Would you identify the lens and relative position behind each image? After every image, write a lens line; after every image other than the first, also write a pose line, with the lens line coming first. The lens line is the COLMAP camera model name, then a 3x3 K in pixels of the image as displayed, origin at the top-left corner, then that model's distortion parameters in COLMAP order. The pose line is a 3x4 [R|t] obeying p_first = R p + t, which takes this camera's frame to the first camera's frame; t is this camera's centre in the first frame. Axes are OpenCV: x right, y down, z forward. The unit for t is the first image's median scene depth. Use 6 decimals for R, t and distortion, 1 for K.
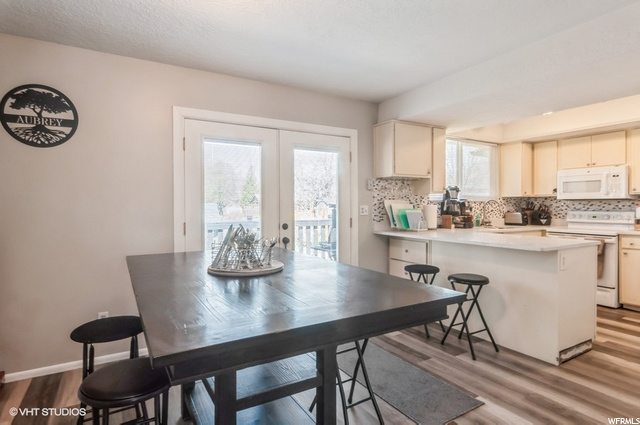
lens RADIAL K [[346.4, 0, 320.5], [0, 346.4, 207.5], [0, 0, 1]] dist [0.003686, 0.001640]
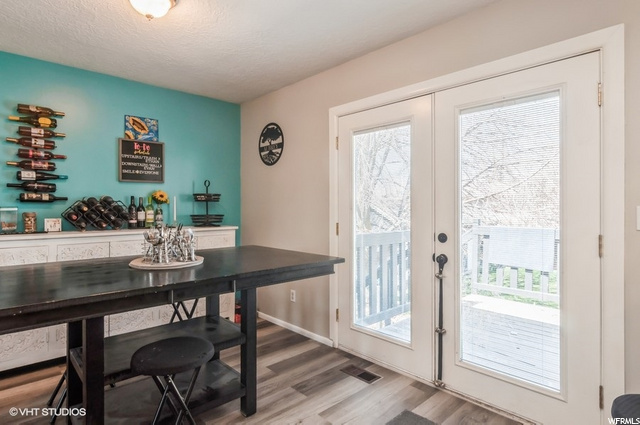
lens RADIAL K [[346.4, 0, 320.5], [0, 346.4, 207.5], [0, 0, 1]] dist [0.003686, 0.001640]
pose [[0.225069, 0.007758, -0.974312, 0.365750], [-0.010766, 0.999927, 0.005475, -0.002945], [0.974283, 0.009257, 0.225137, 0.475061]]
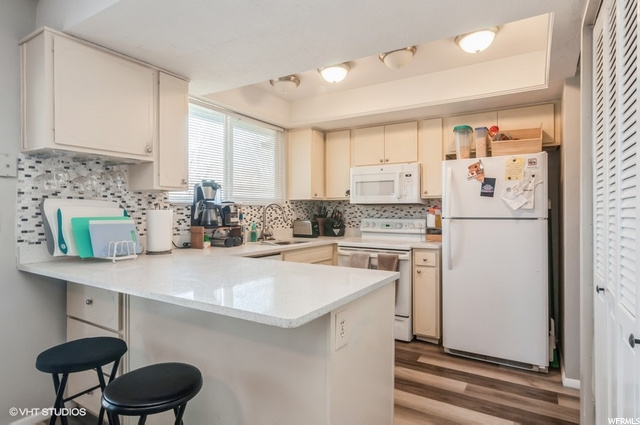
lens RADIAL K [[346.4, 0, 320.5], [0, 346.4, 207.5], [0, 0, 1]] dist [0.003686, 0.001640]
pose [[0.885286, 0.008268, 0.464973, 0.269913], [-0.000634, 0.999862, -0.016573, -0.001903], [-0.465047, 0.014377, 0.885169, 0.351984]]
